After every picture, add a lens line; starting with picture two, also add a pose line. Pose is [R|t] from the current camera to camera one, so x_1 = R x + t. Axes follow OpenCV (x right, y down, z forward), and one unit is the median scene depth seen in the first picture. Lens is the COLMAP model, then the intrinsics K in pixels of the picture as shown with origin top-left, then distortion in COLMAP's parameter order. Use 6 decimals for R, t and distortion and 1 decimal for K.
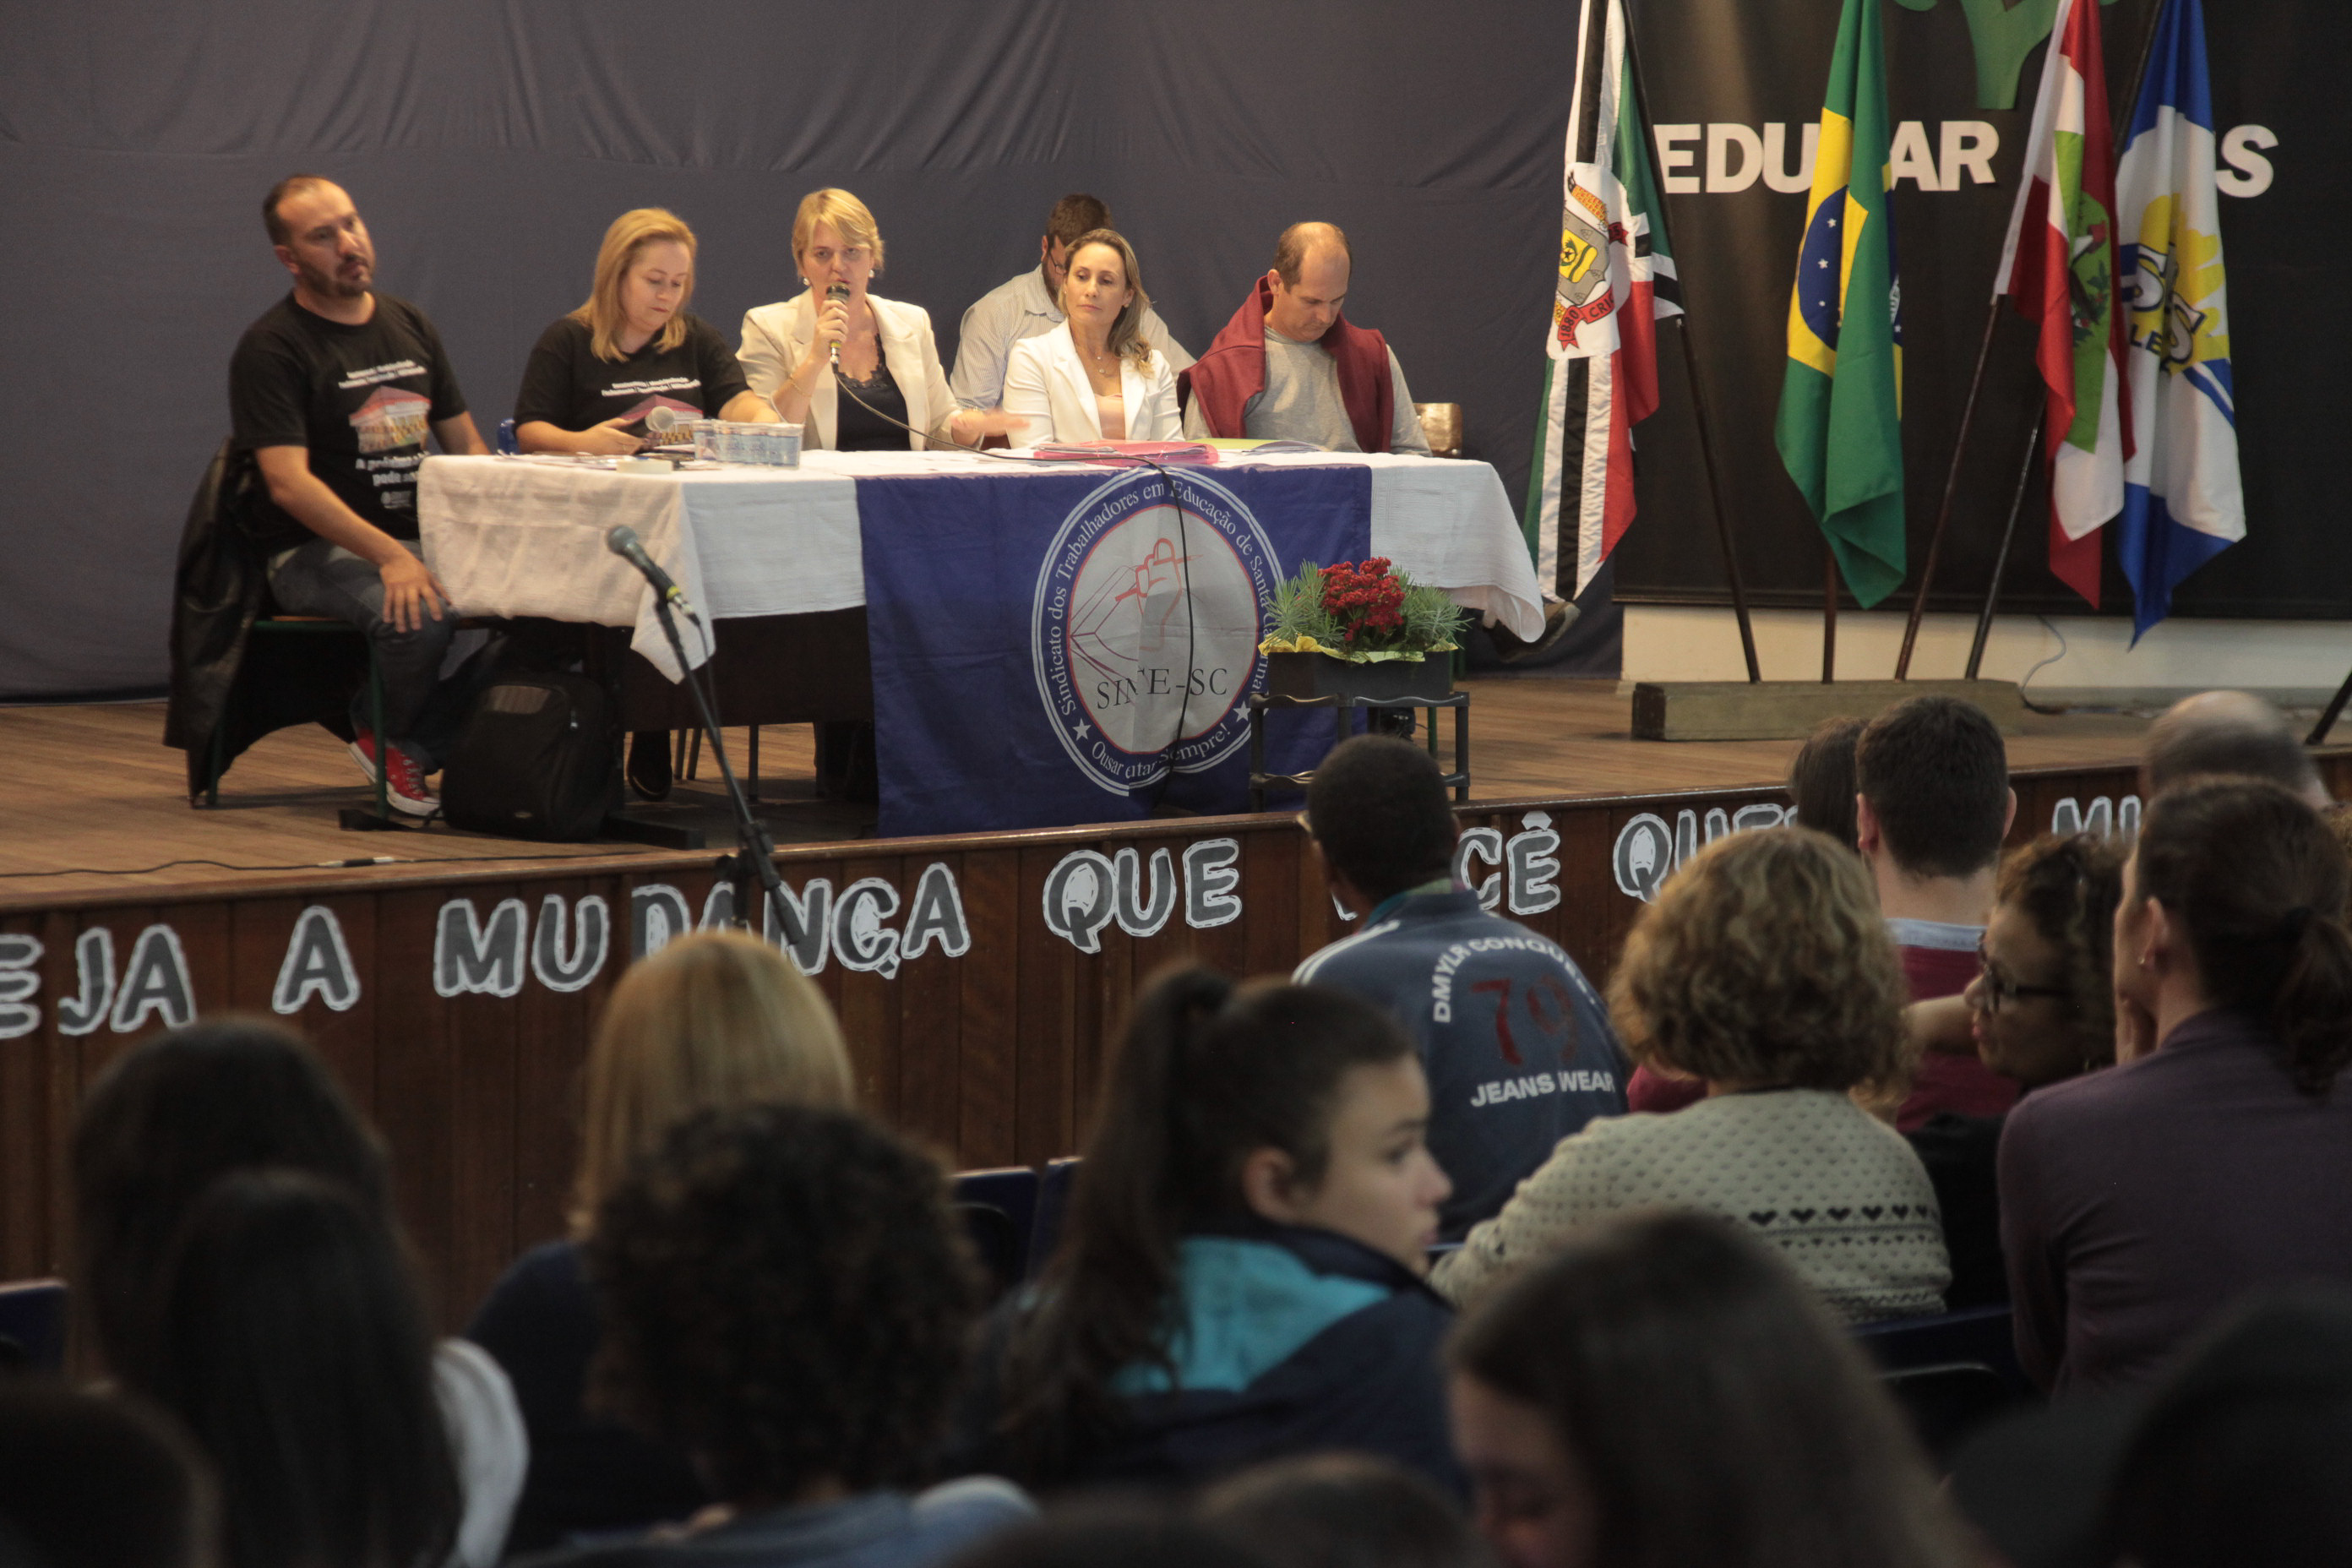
lens RADIAL K [[5440.8, 0, 1252.8], [0, 5440.8, 723.7], [0, 0, 1]] dist [0.550977, 0.234065]
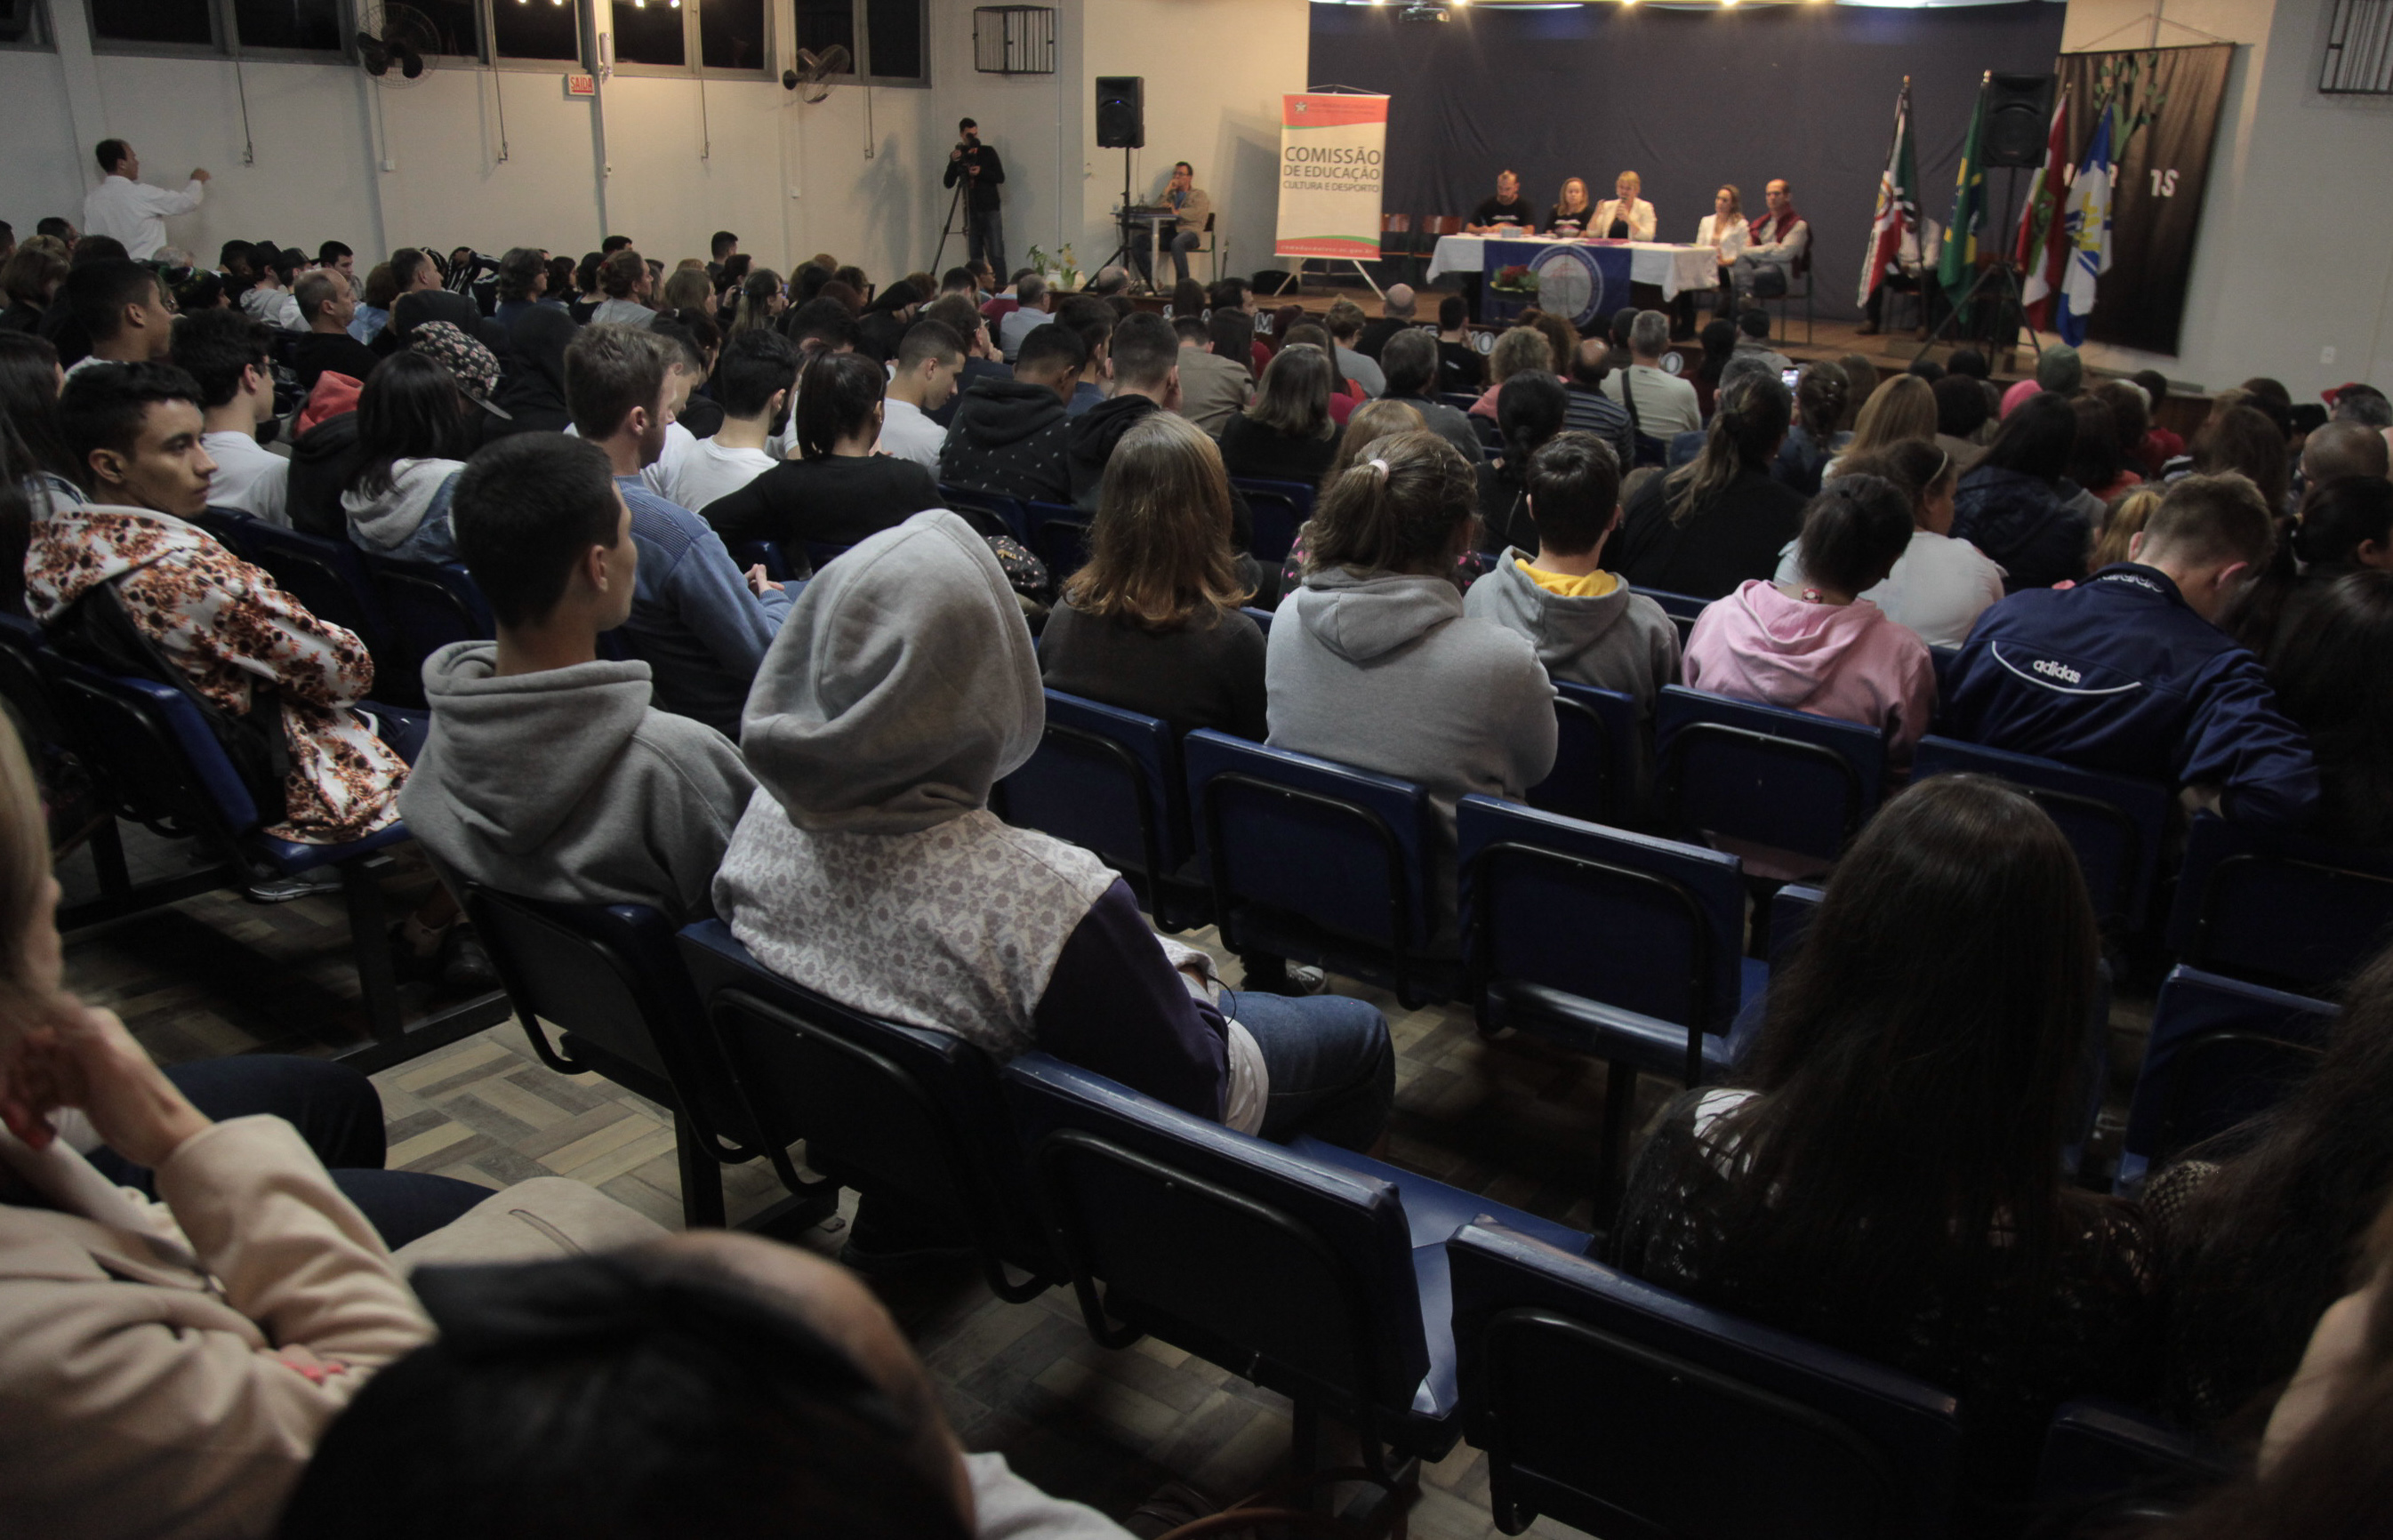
lens RADIAL K [[1658.4, 0, 1270.4], [0, 1658.4, 766.1], [0, 0, 1]] dist [-0.121424, 0.053112]
pose [[0.335475, 0.327218, -0.883394, 0.888771], [-0.099724, 0.944803, 0.312094, -0.031014], [0.936756, -0.016604, 0.349589, 0.325011]]
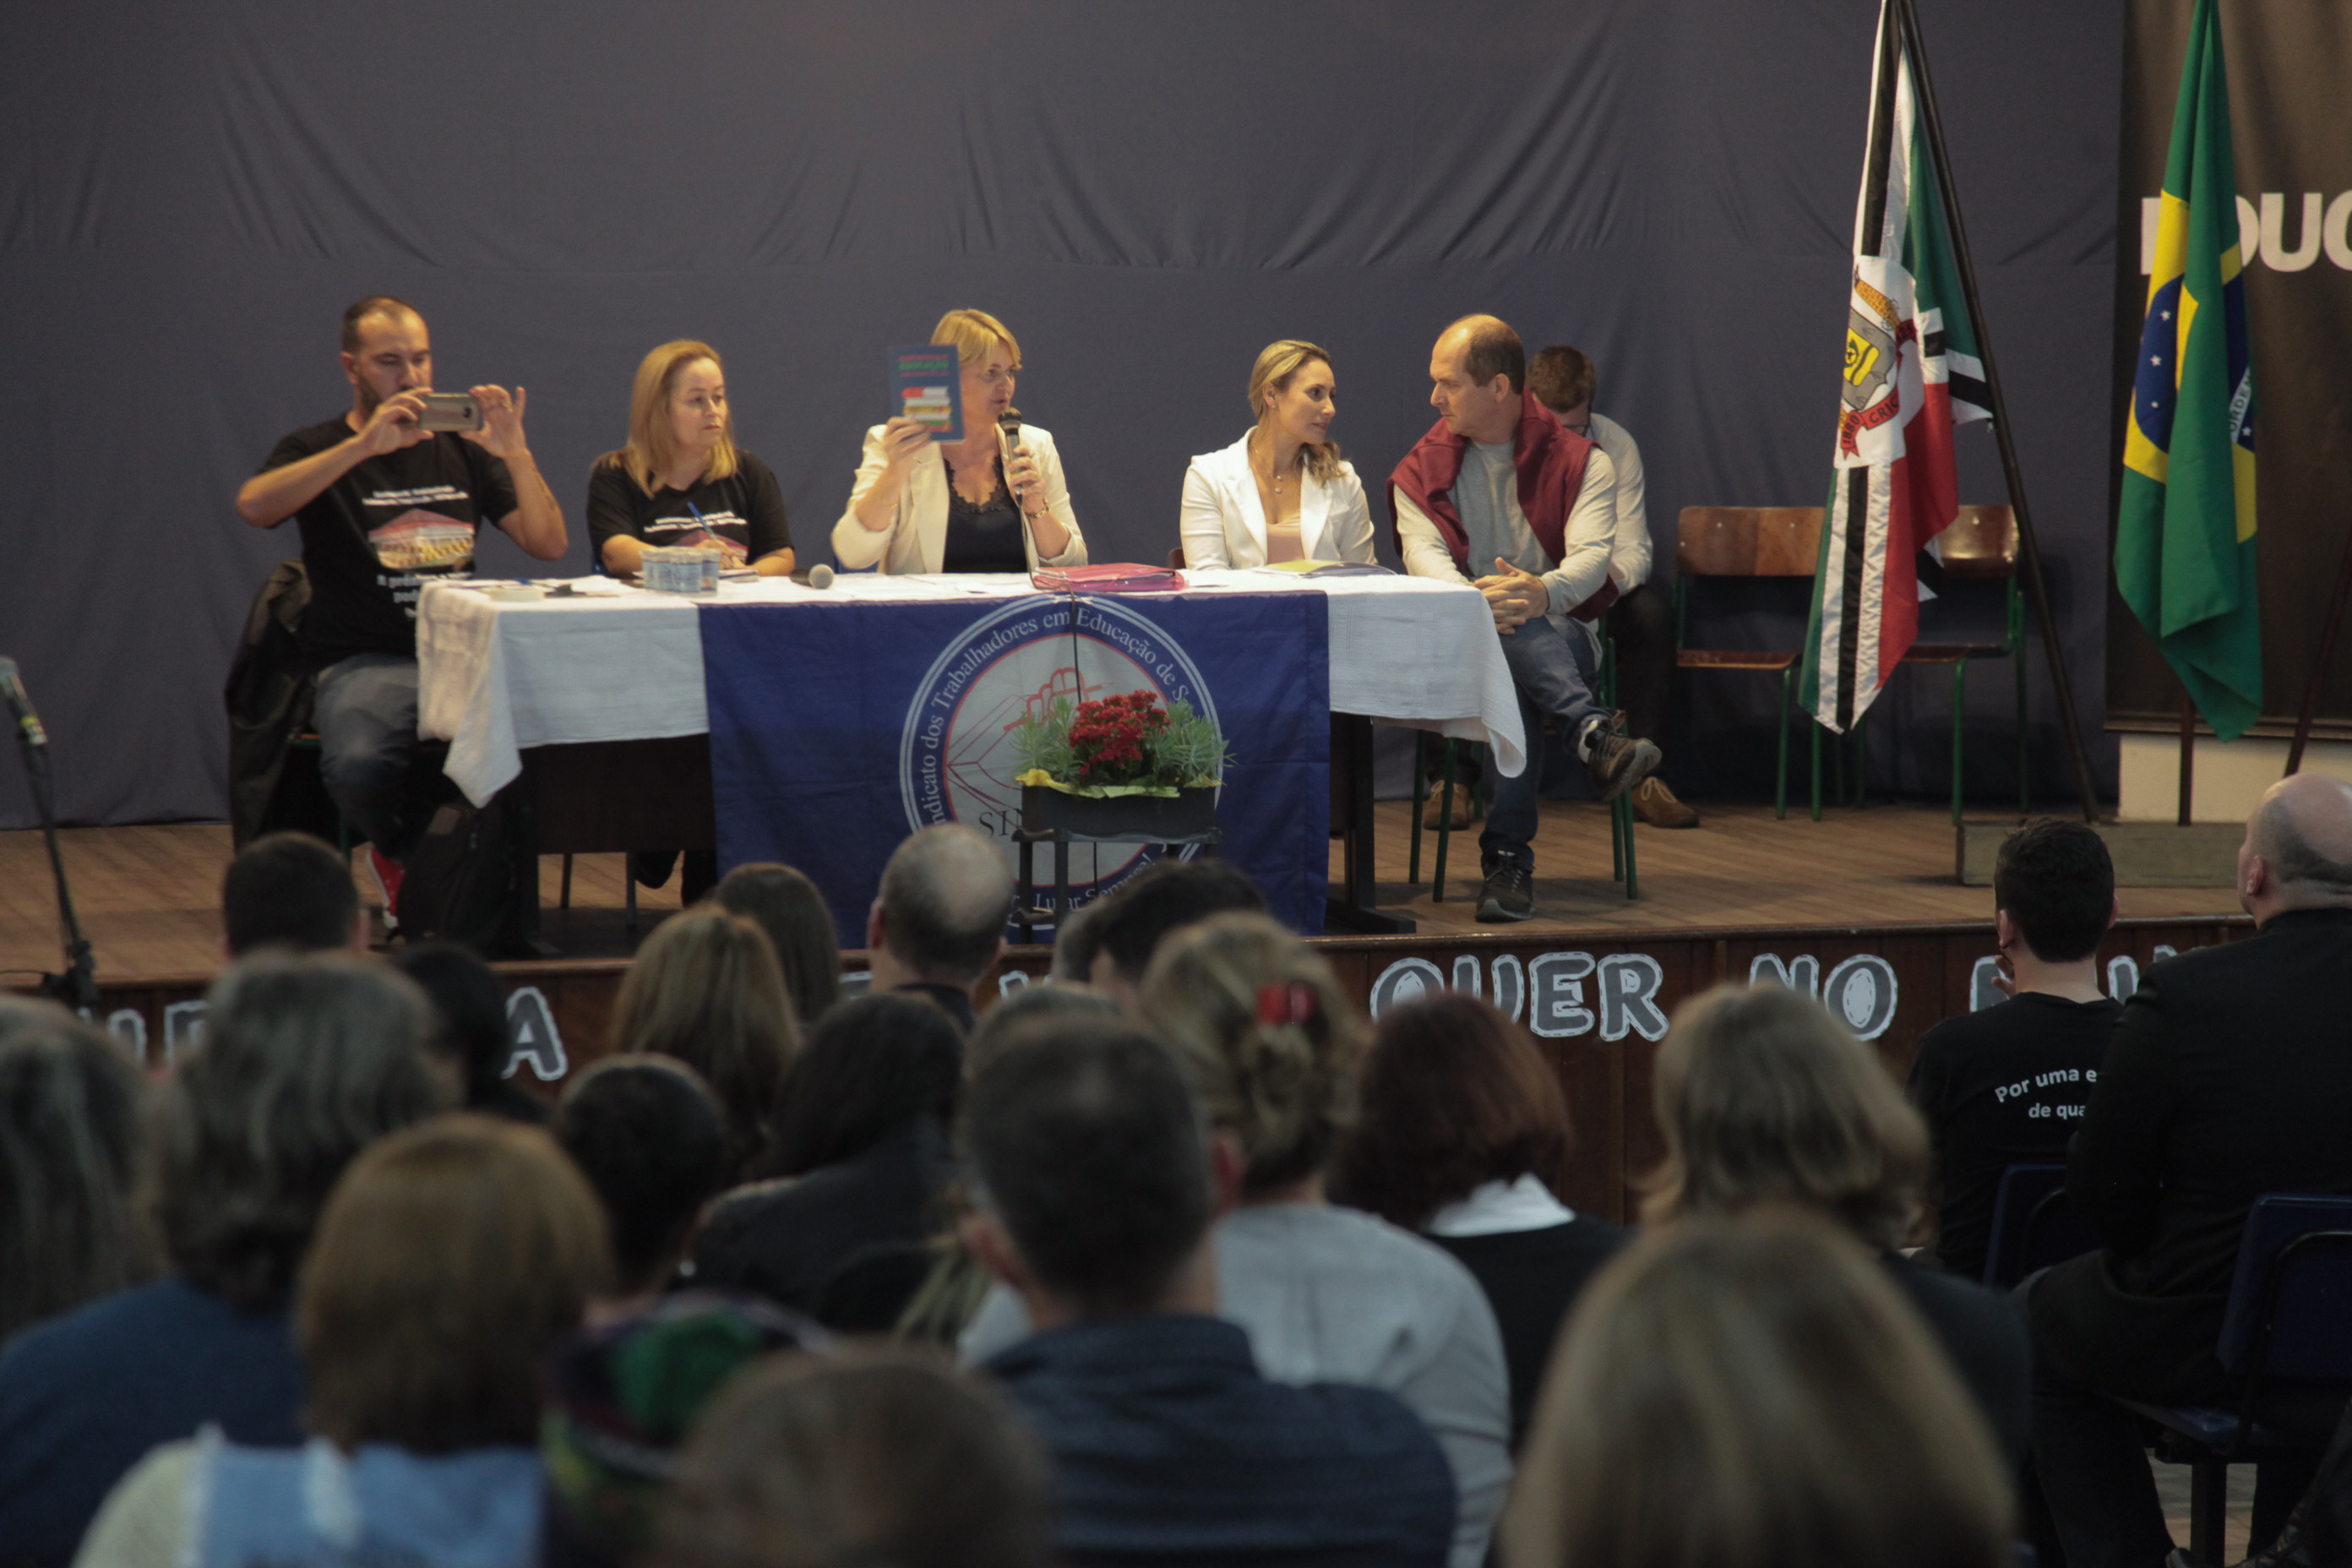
lens RADIAL K [[6633.3, 0, 1225.6], [0, 6633.3, 788.0], [0, 0, 1]] dist [0.680360, 0.124788]
pose [[0.925545, 0.016124, -0.378294, 0.388341], [-0.018497, 0.999825, -0.002638, -0.007964], [0.378186, 0.009439, 0.925682, -0.082231]]
